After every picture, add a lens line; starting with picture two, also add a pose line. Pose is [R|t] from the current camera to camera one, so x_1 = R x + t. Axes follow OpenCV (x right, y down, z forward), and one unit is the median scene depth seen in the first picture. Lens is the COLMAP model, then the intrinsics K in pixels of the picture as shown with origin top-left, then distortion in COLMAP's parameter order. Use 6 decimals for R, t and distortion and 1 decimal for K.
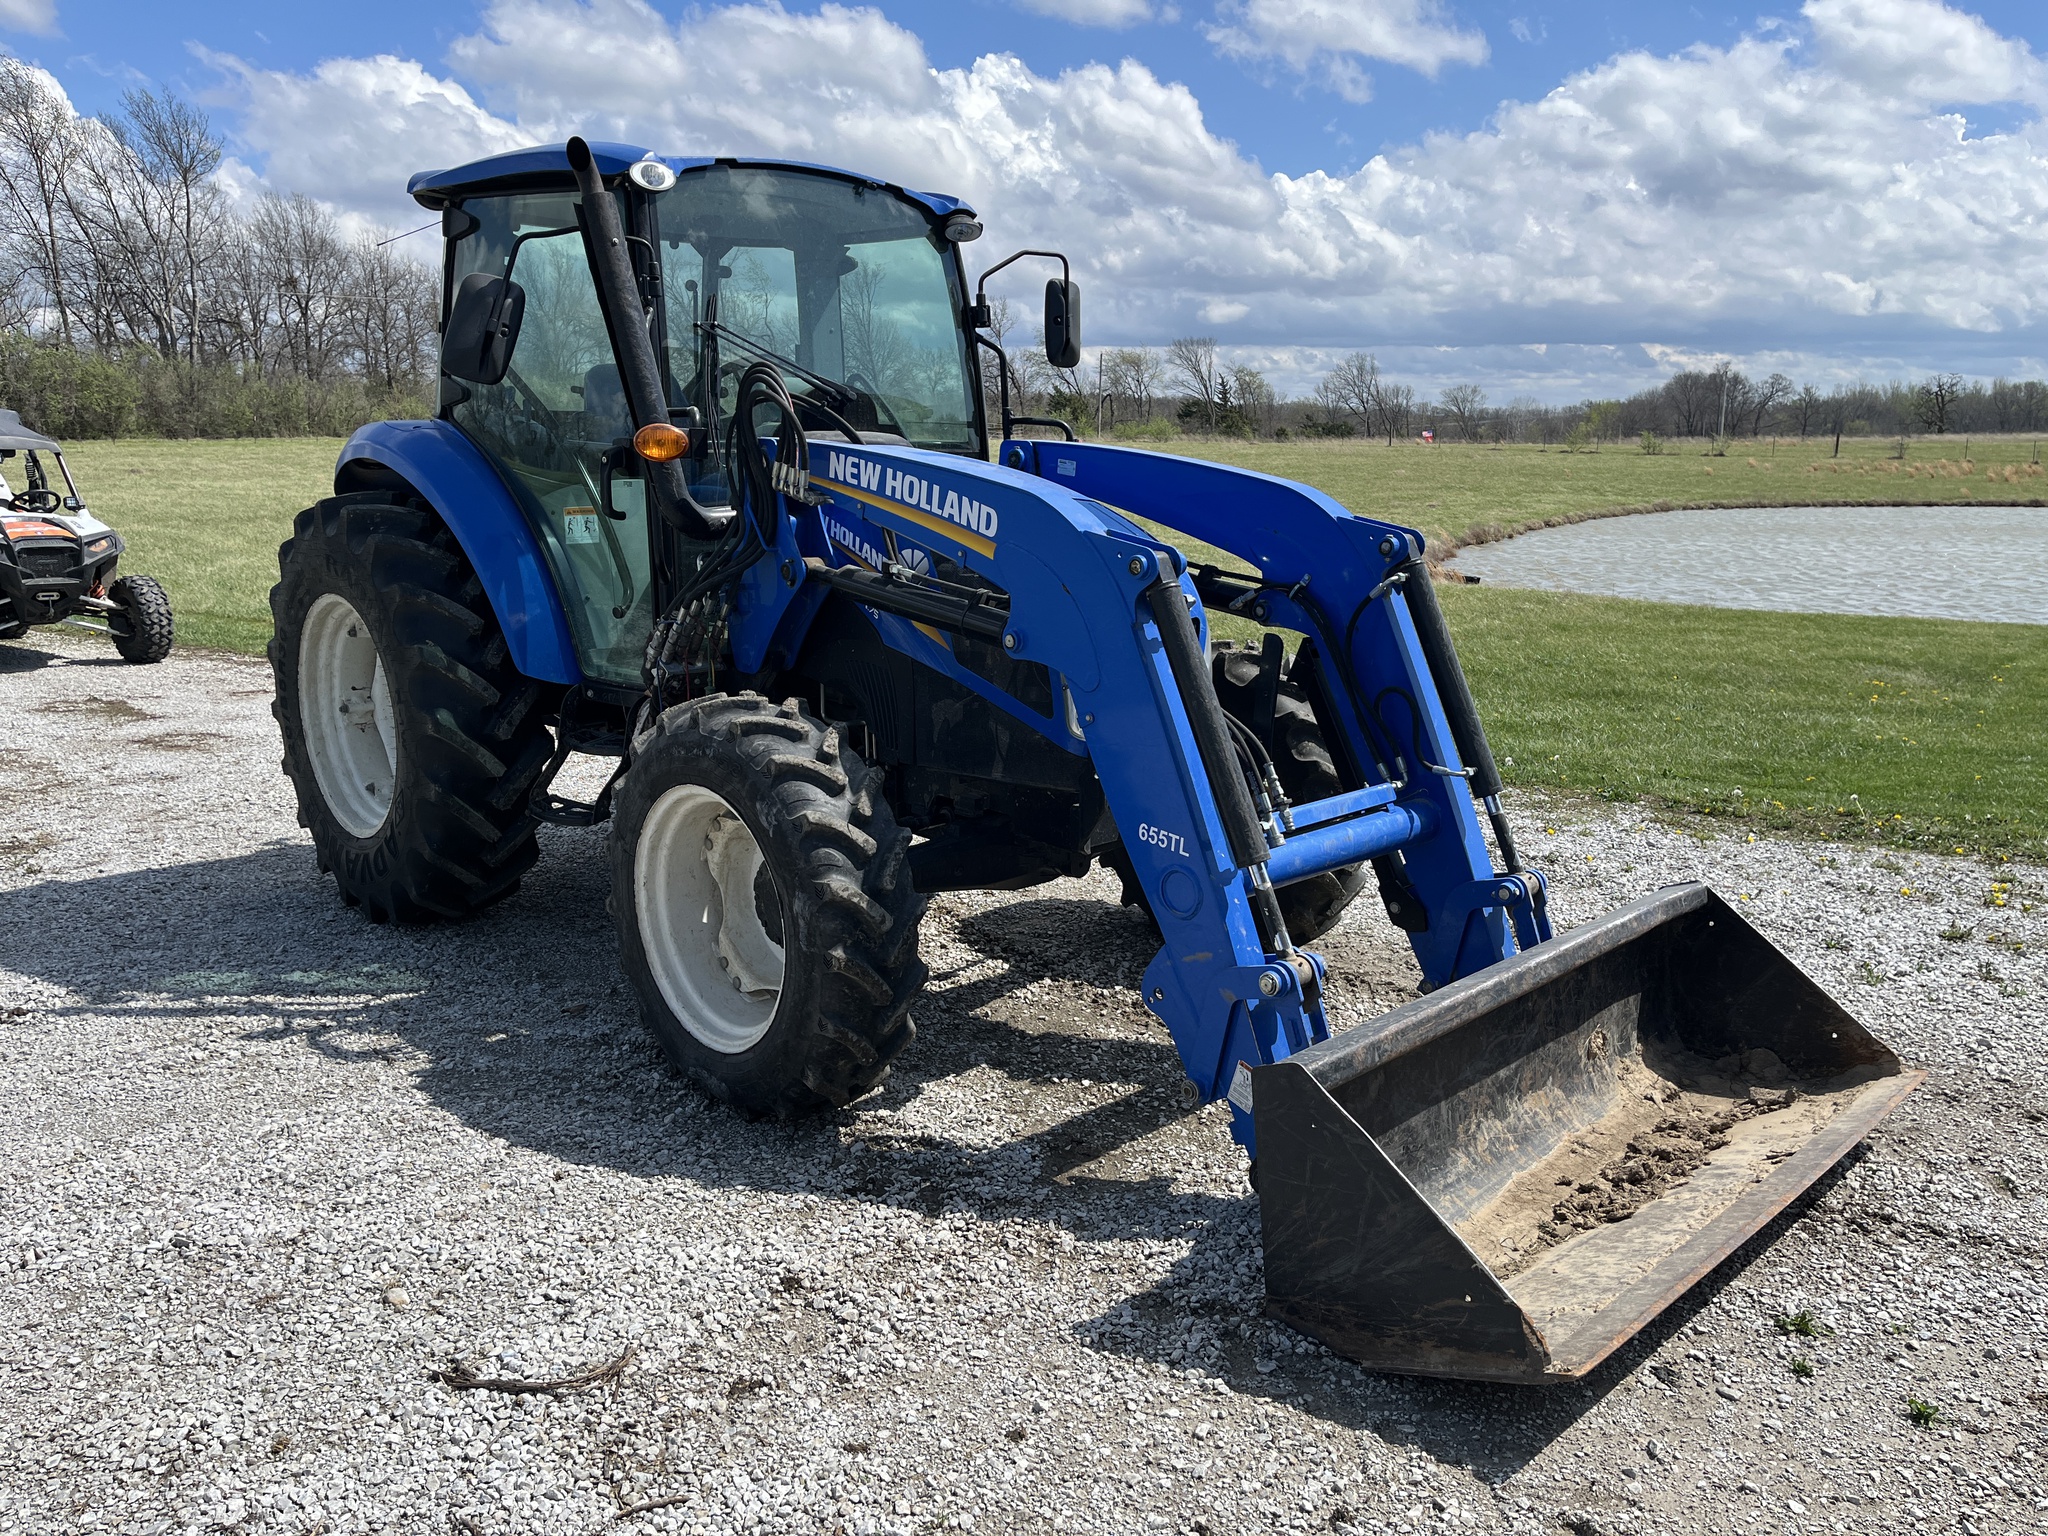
lens RADIAL K [[1534.9, 0, 1024.0], [0, 1534.9, 768.0], [0, 0, 1]] dist [0.066550, -0.089147]
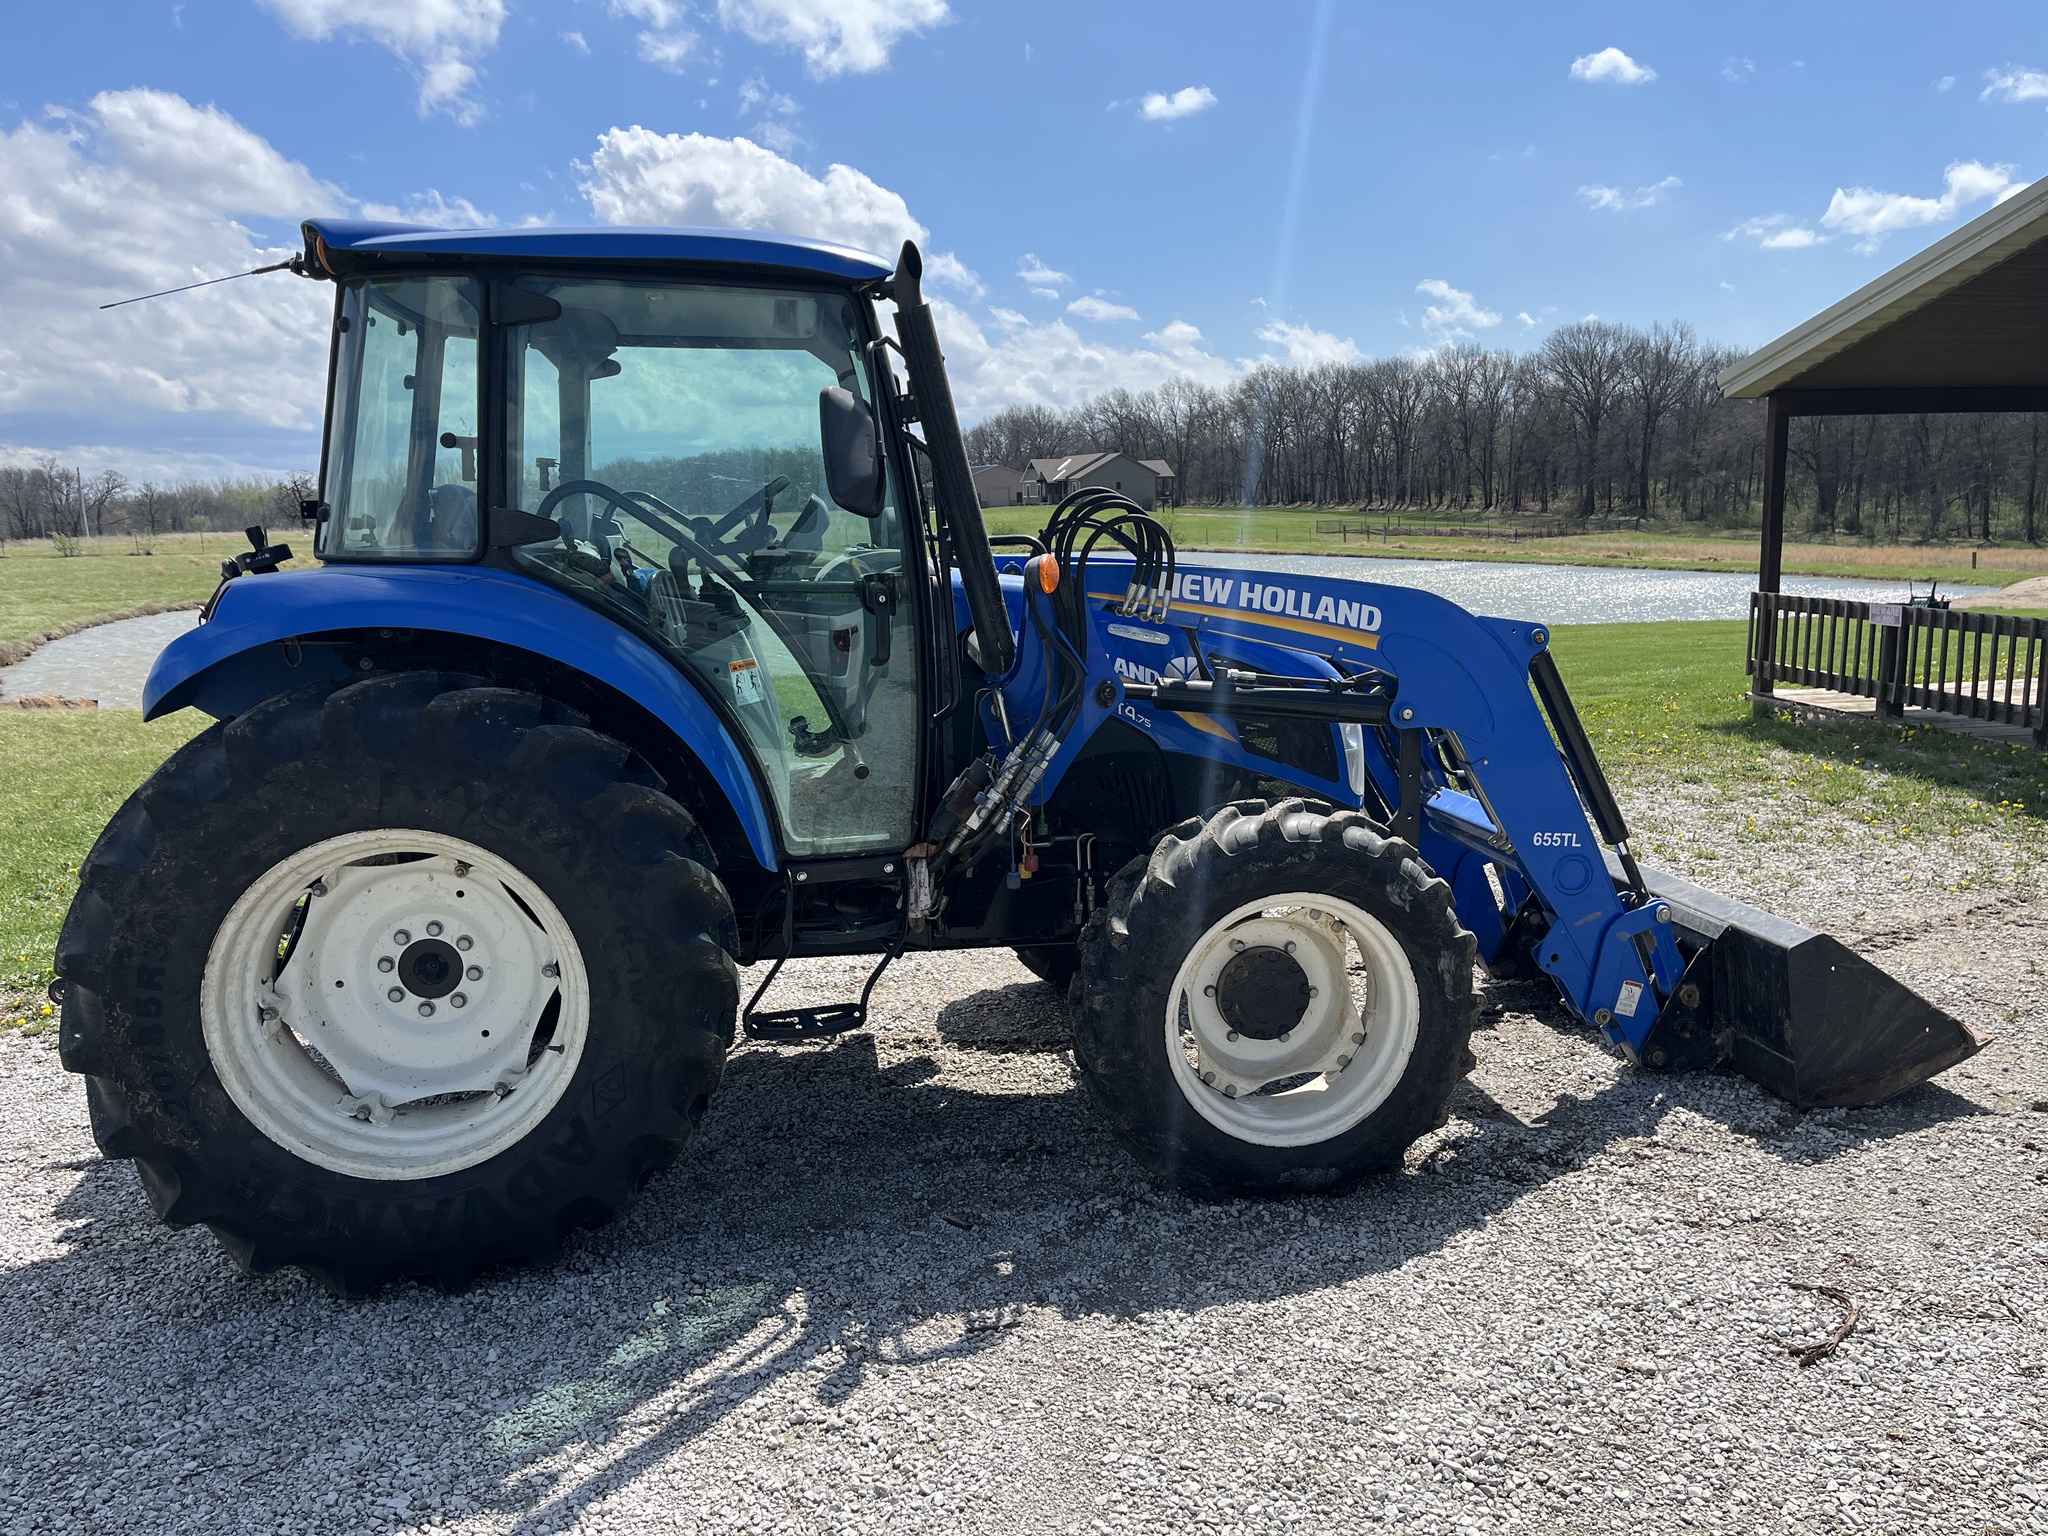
lens RADIAL K [[1553.7, 0, 1032.1], [0, 1553.7, 762.0], [0, 0, 1]] dist [0.039645, -0.071337]
pose [[0.574063, -0.154216, 0.804158, -1.077835], [0.204757, 0.977938, 0.041373, -0.145351], [-0.792797, 0.140906, 0.592975, 0.479142]]
